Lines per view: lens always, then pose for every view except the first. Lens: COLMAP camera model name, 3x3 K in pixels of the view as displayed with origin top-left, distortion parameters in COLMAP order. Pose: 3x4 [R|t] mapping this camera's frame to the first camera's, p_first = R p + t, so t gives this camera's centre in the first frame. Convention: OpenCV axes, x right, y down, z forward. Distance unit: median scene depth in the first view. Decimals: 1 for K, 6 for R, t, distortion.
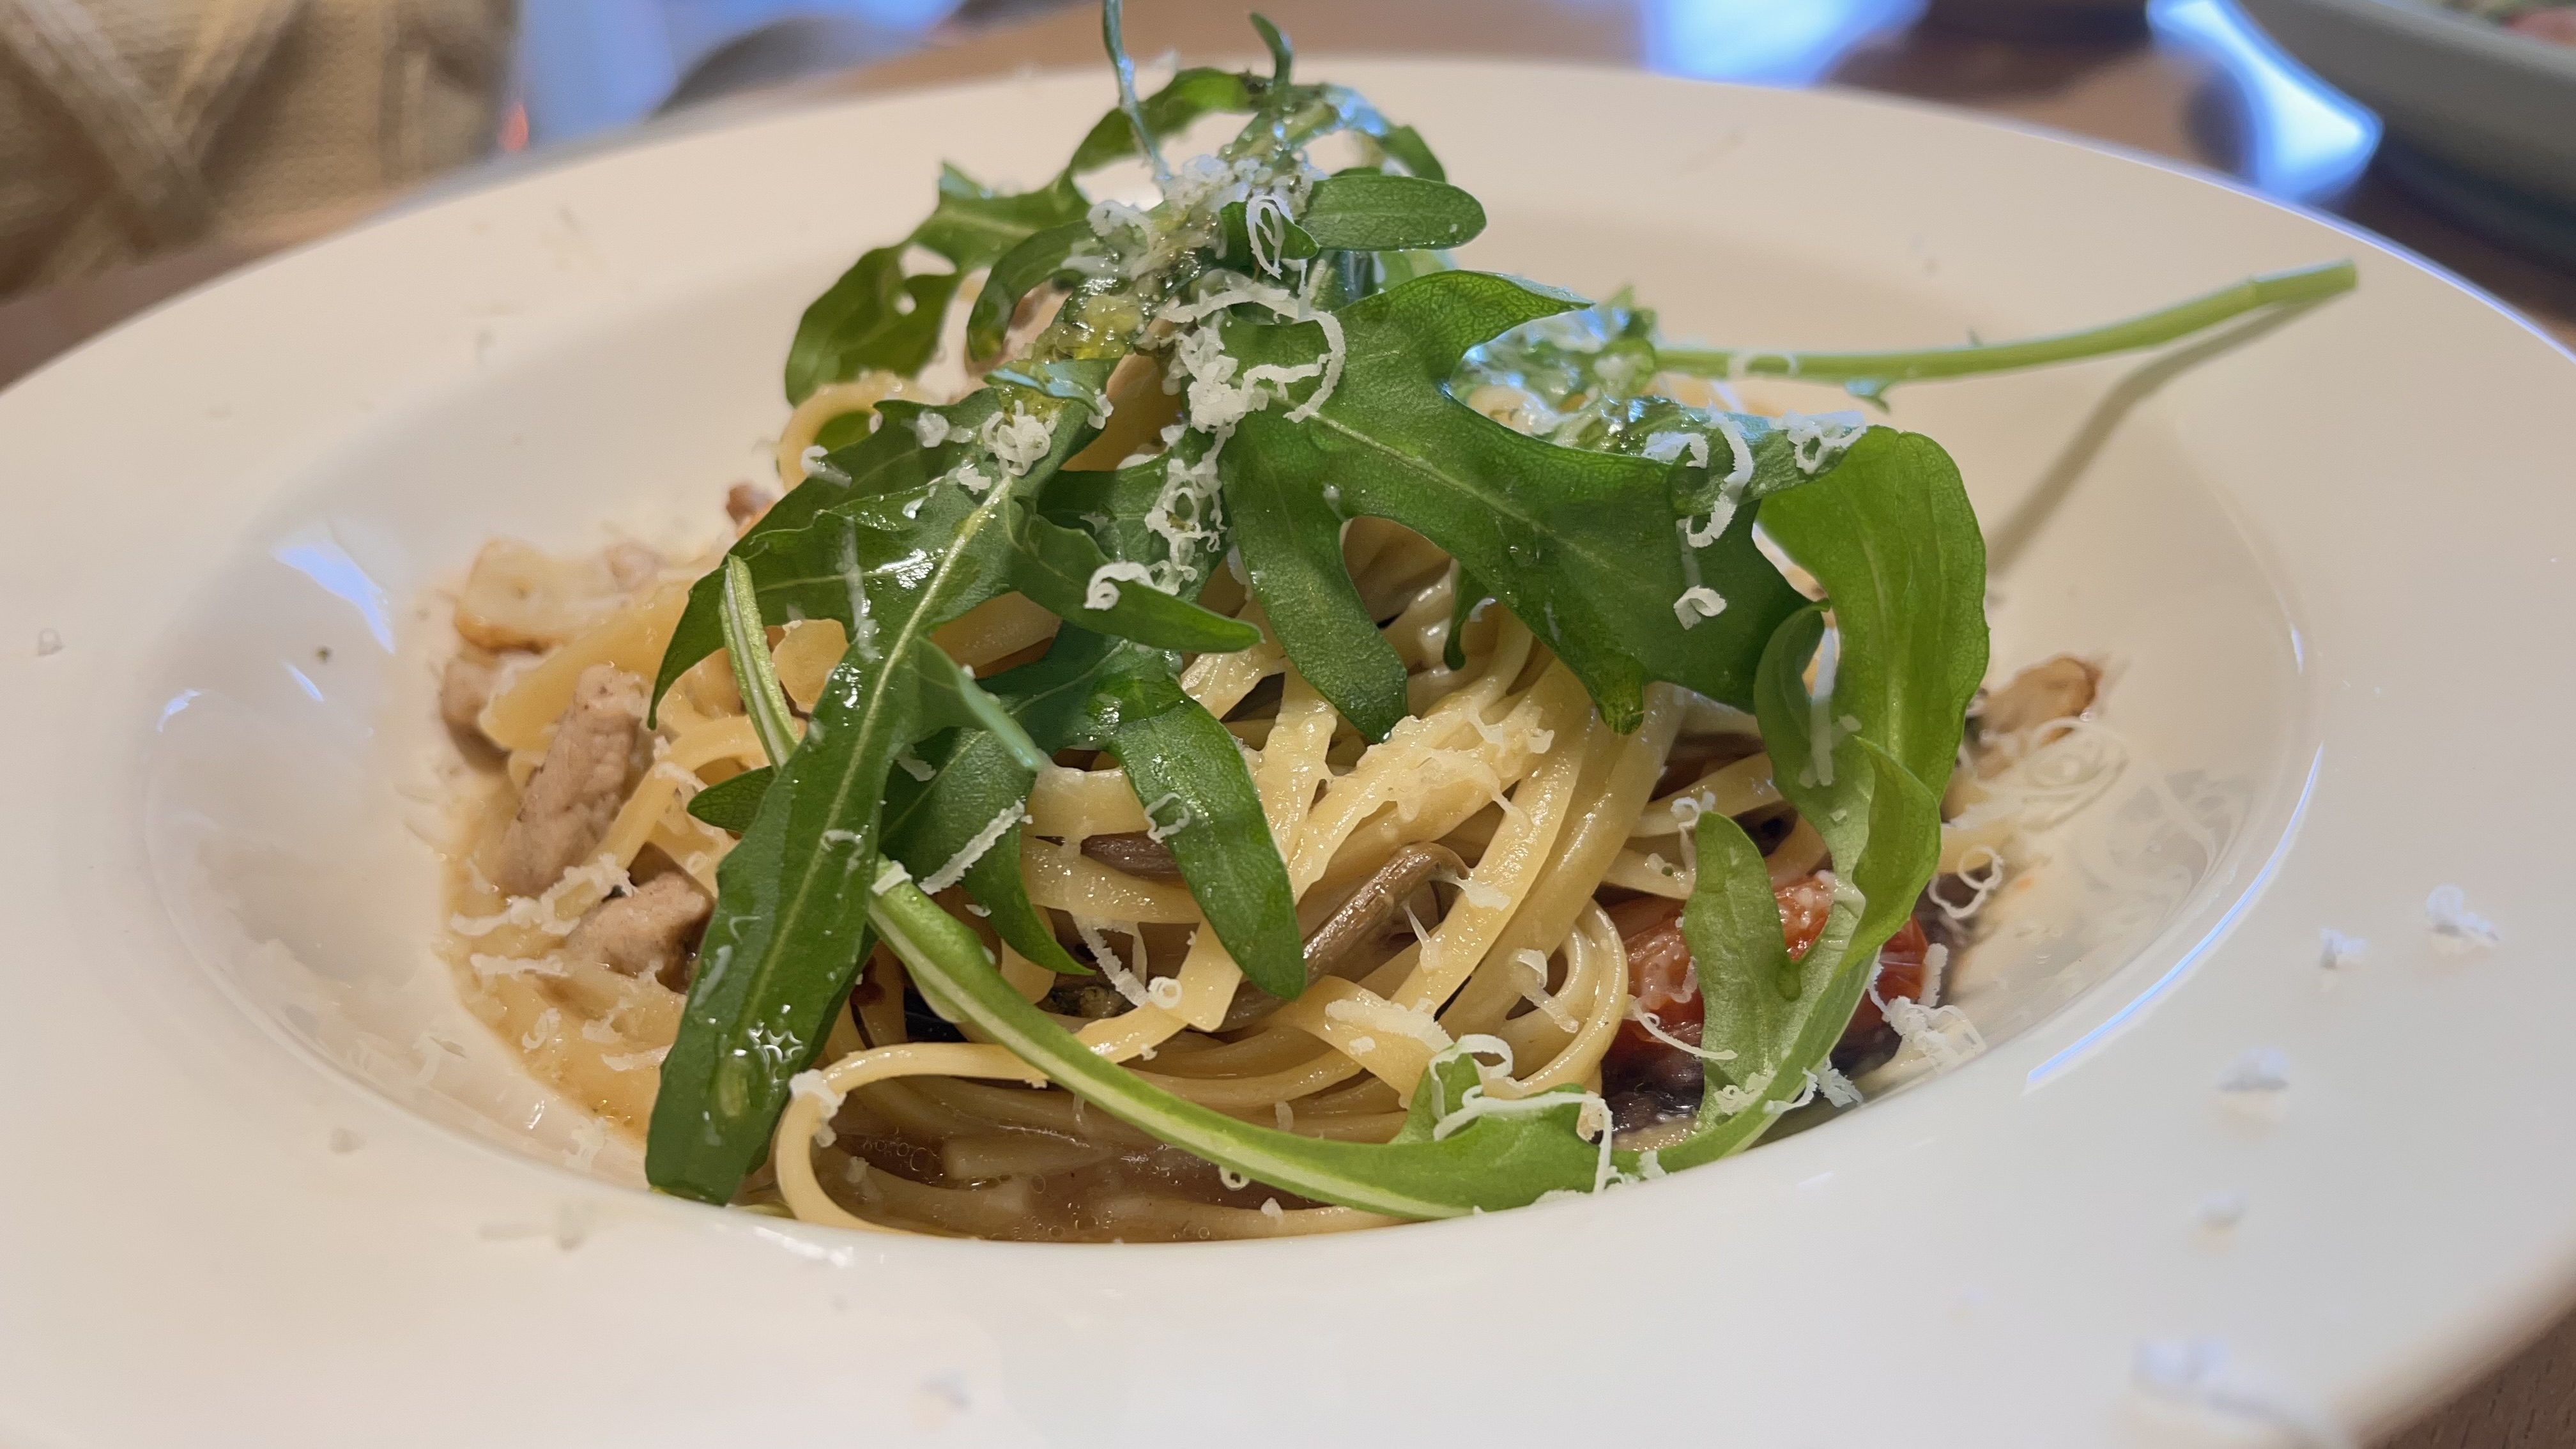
lens RADIAL K [[1970.6, 0, 1288.0], [0, 1970.6, 724.5], [0, 0, 1]] dist [0.038693, -0.000515]
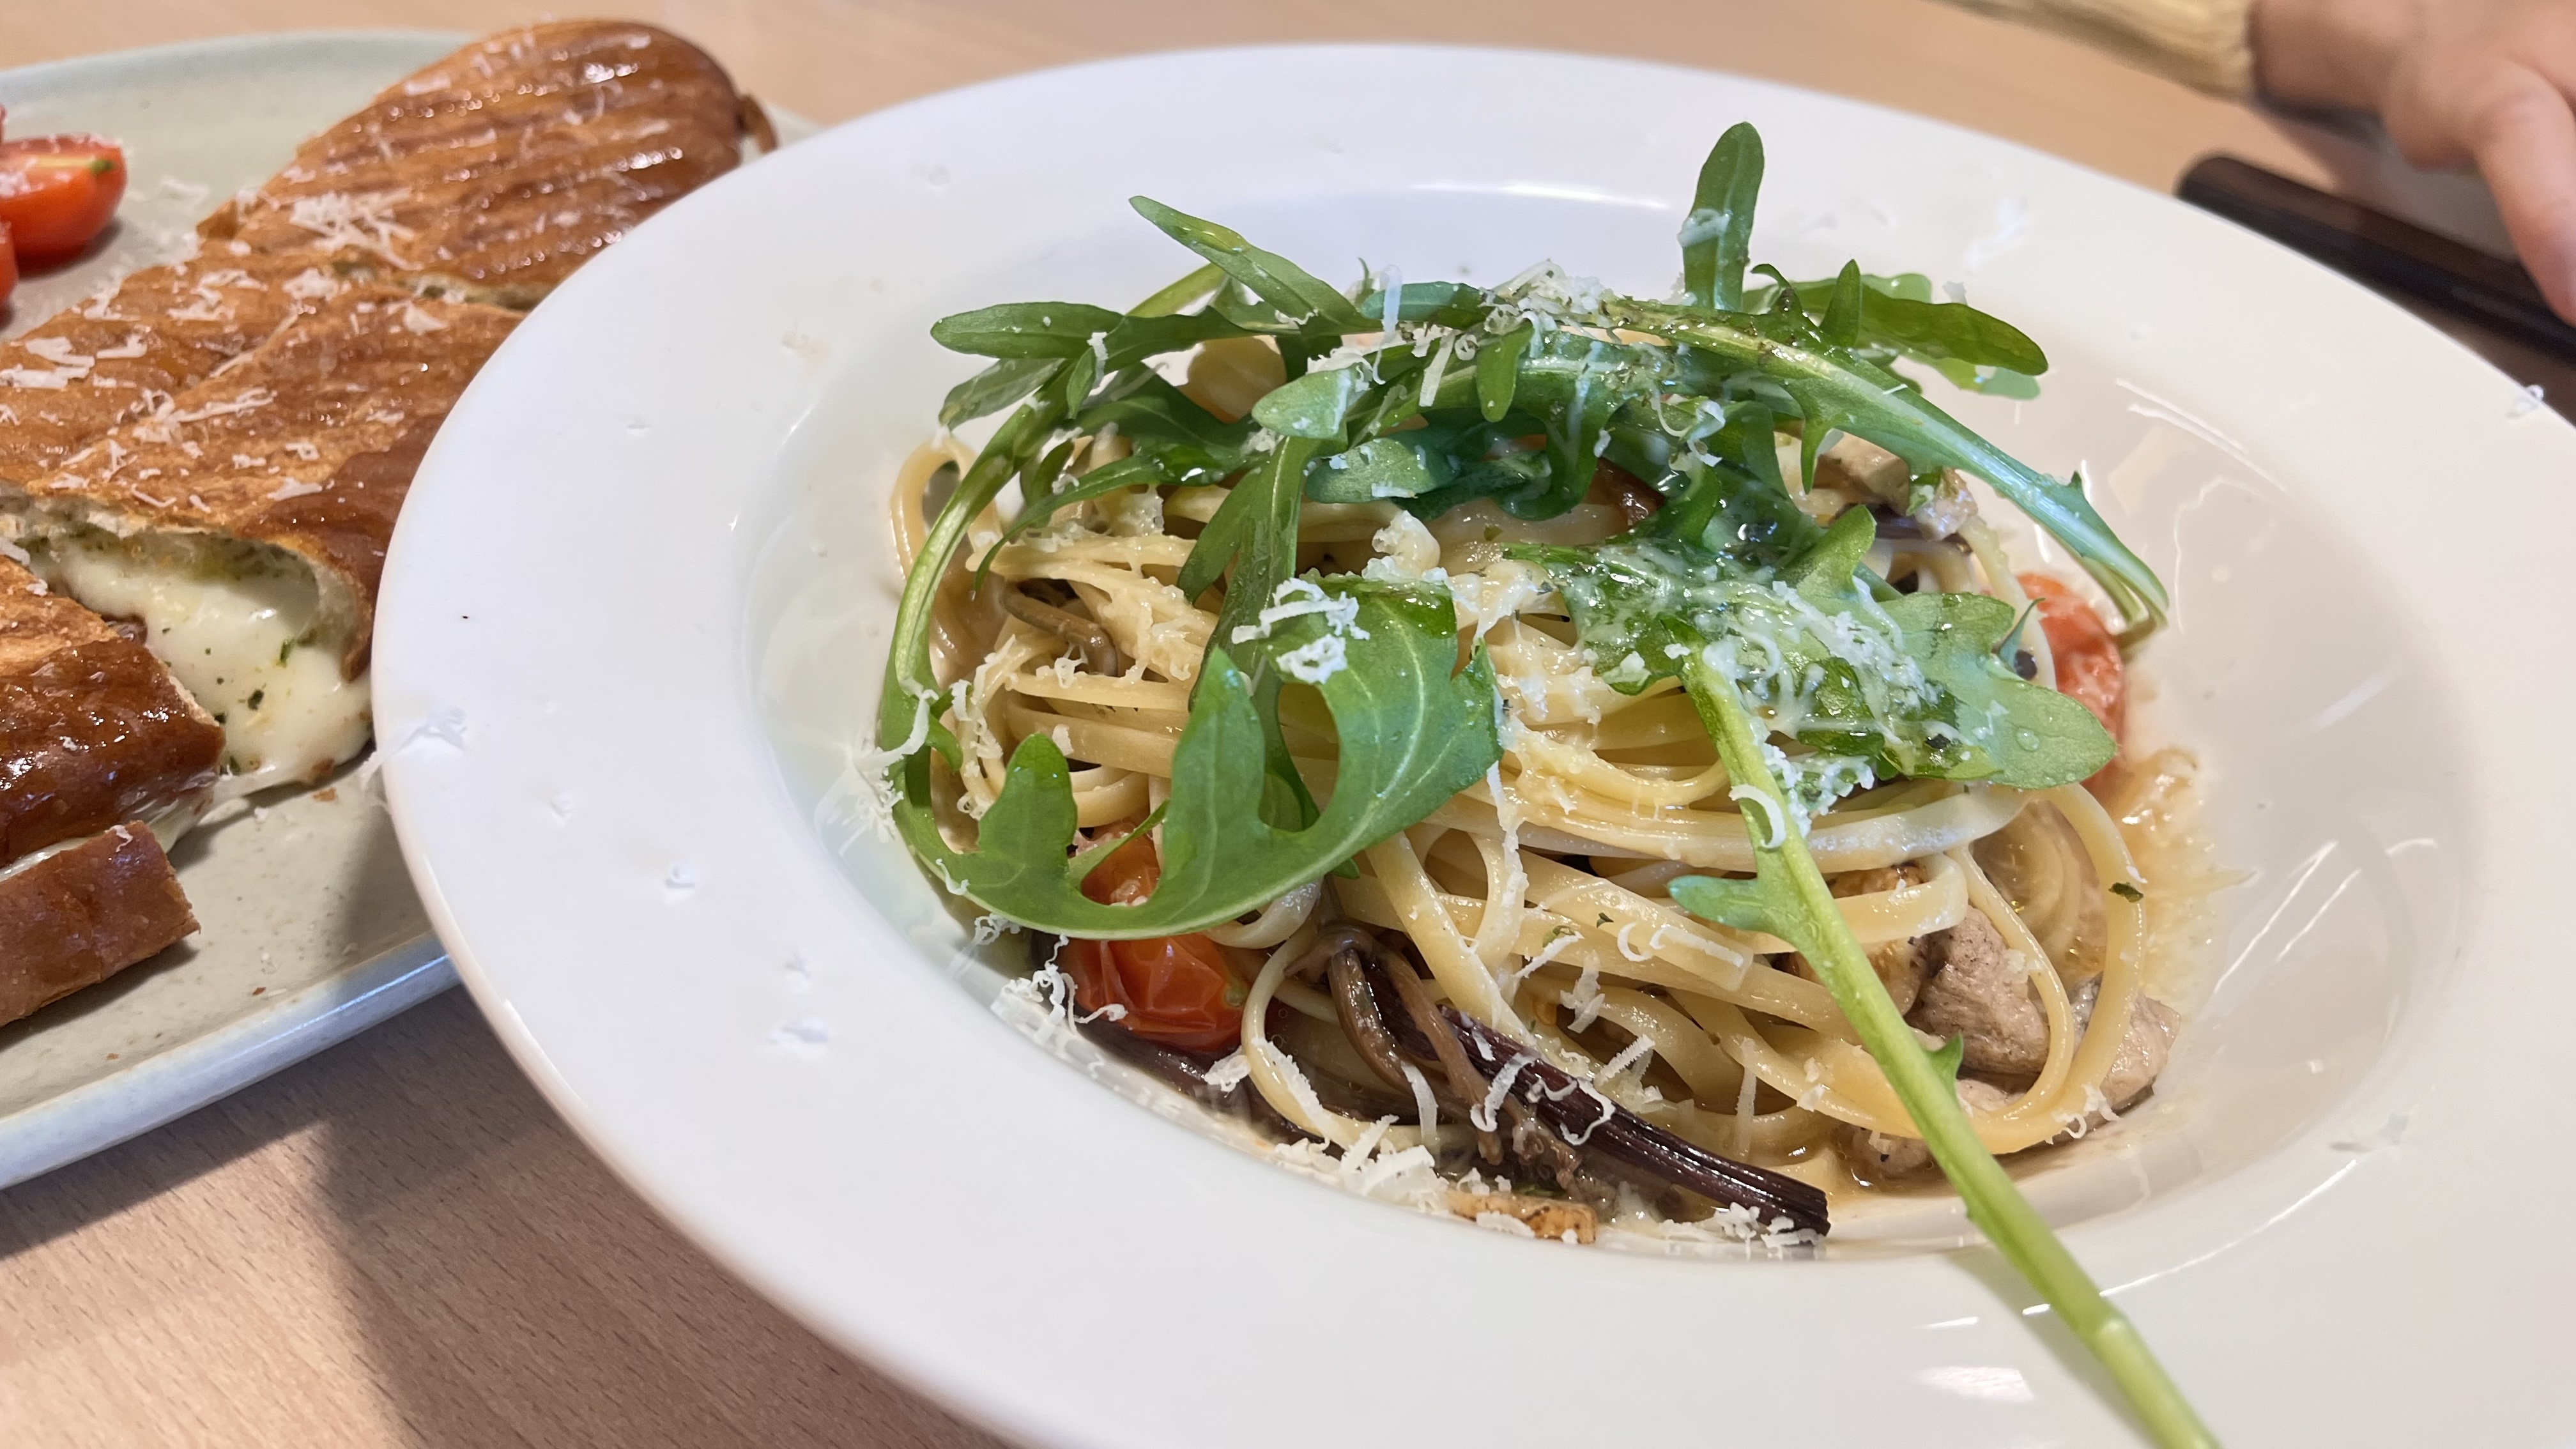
lens RADIAL K [[1970.6, 0, 1288.0], [0, 1970.6, 724.5], [0, 0, 1]] dist [0.038693, -0.000515]
pose [[-0.008328, 0.667757, -0.744333, 1.193578], [-0.586580, 0.599577, 0.544455, -0.774229], [0.809848, 0.441145, 0.386699, 0.561175]]
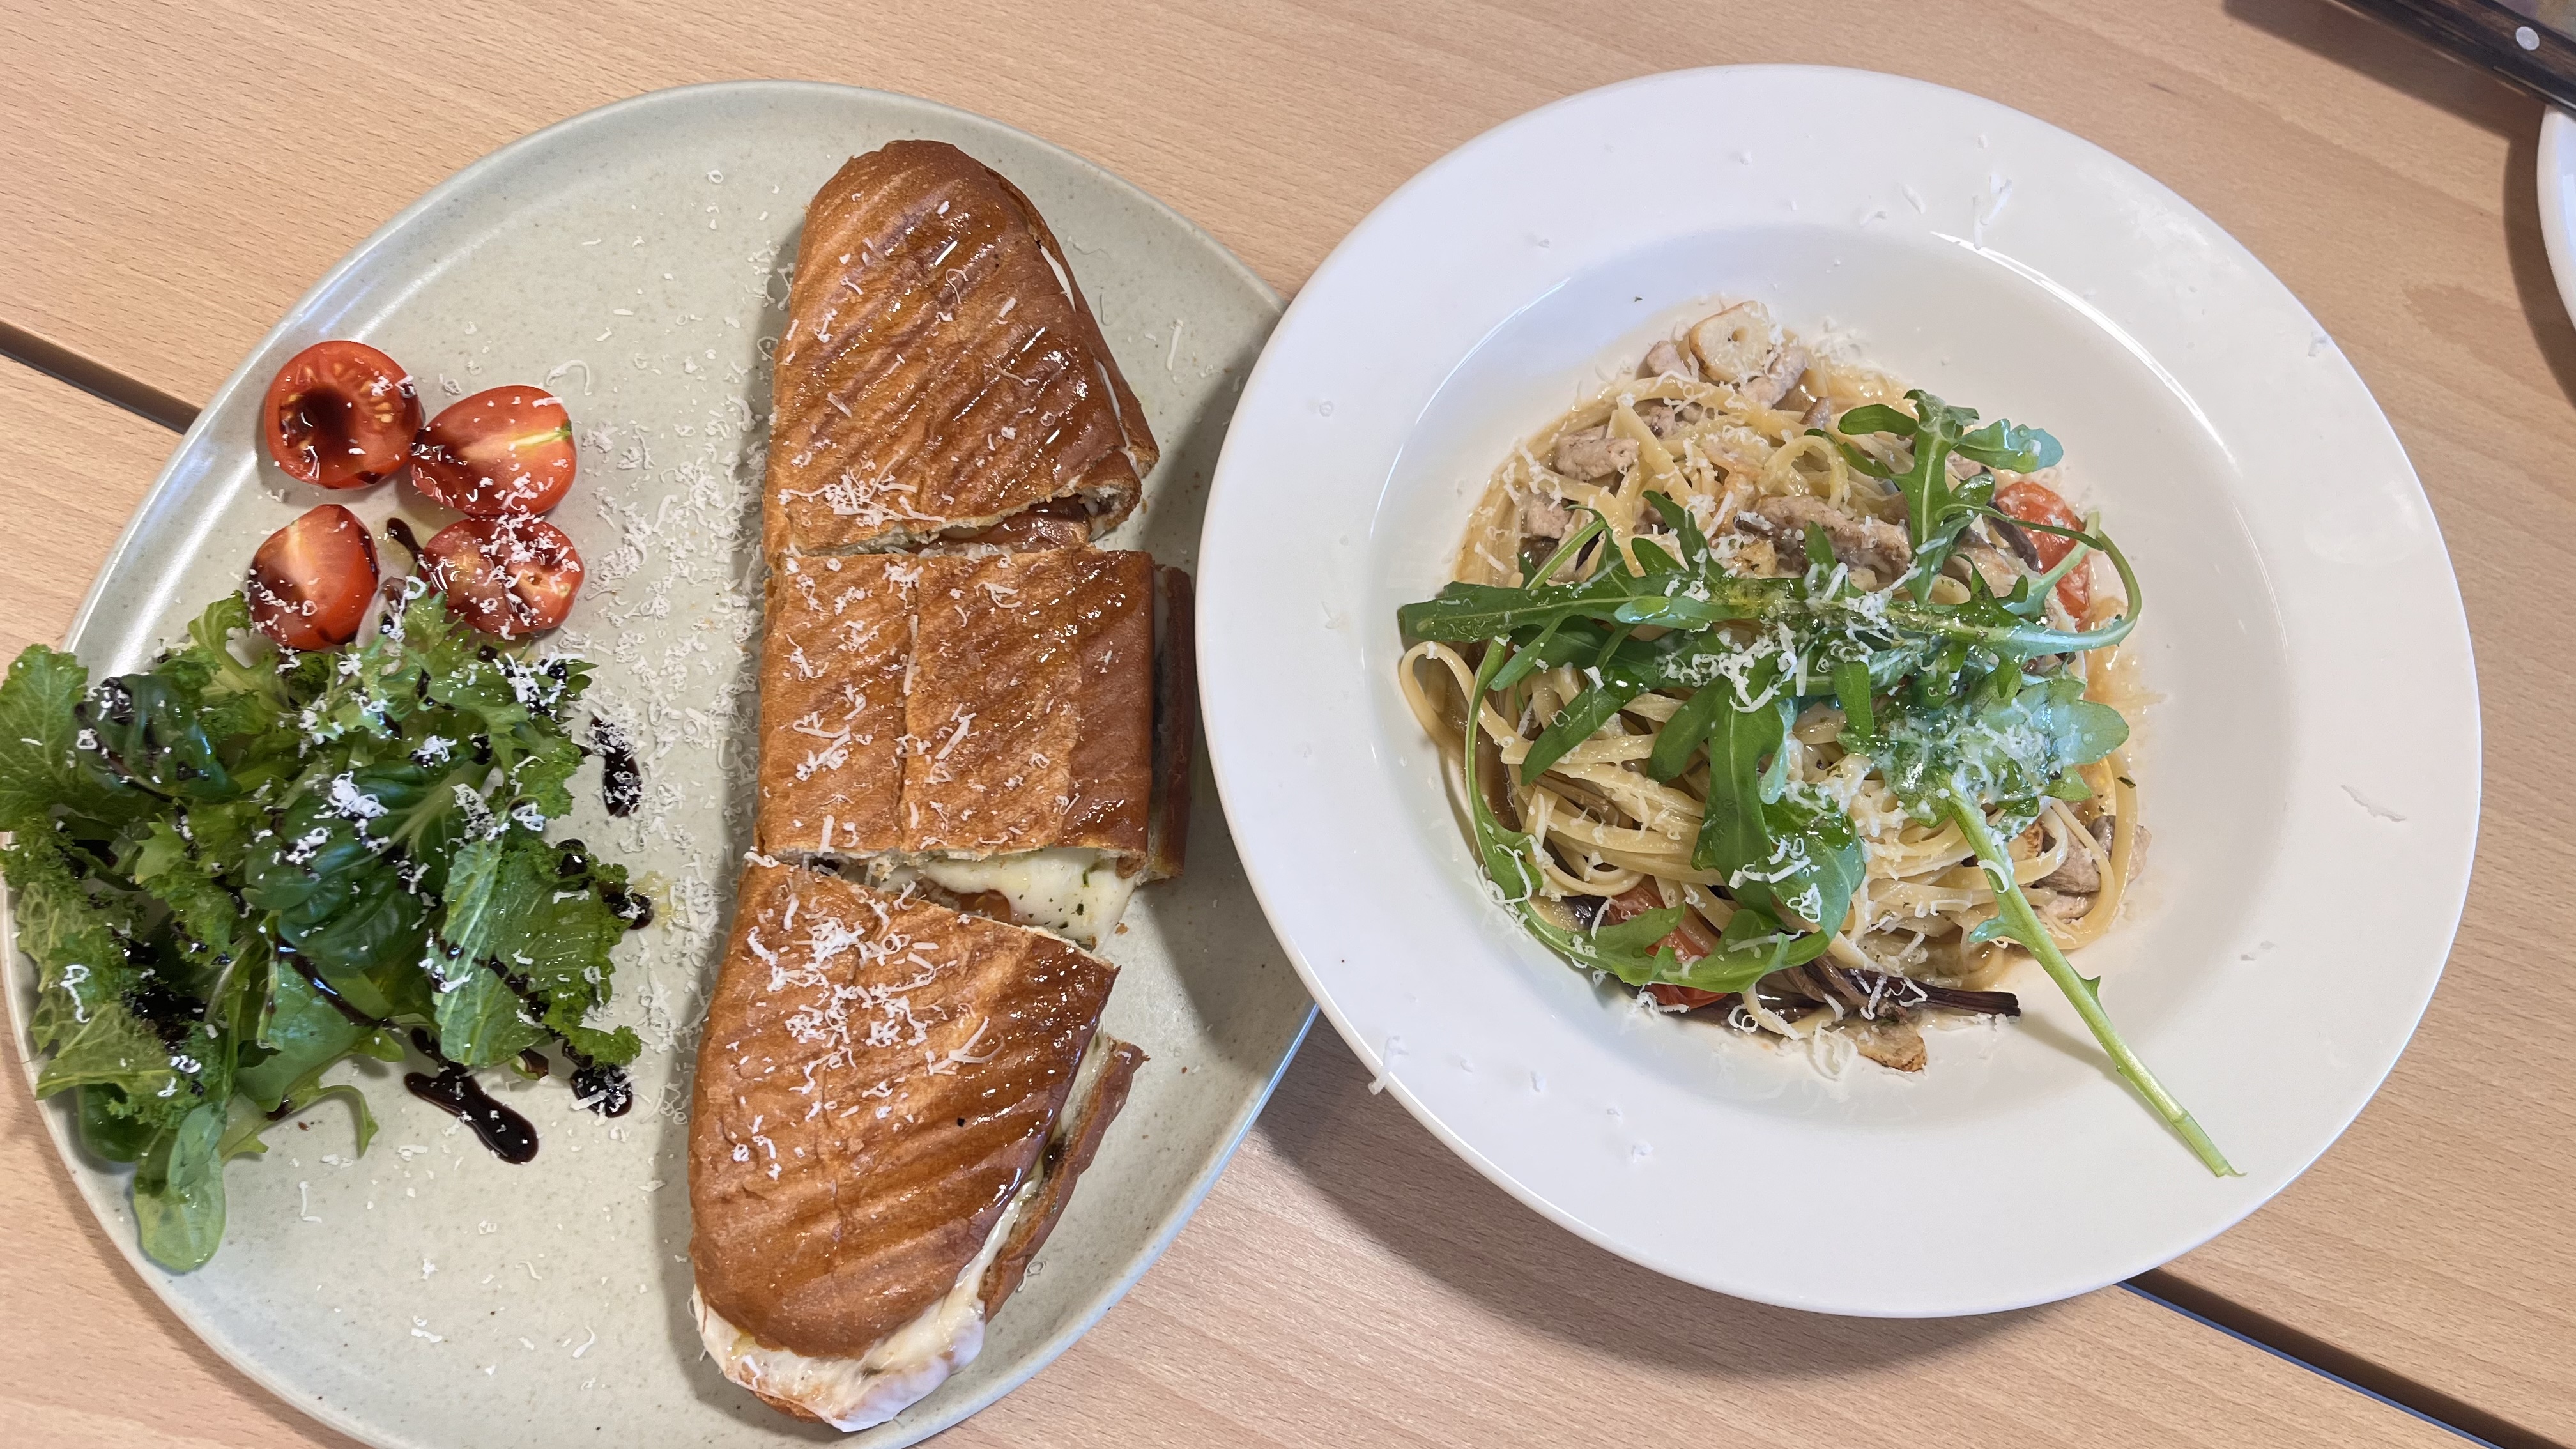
lens RADIAL K [[1970.6, 0, 1288.0], [0, 1970.6, 724.5], [0, 0, 1]] dist [0.038693, -0.000515]
pose [[0.301946, 0.932508, -0.198135, 0.357693], [-0.596847, 0.346975, 0.723452, -1.617526], [0.743372, -0.100187, 0.661332, -1.055223]]
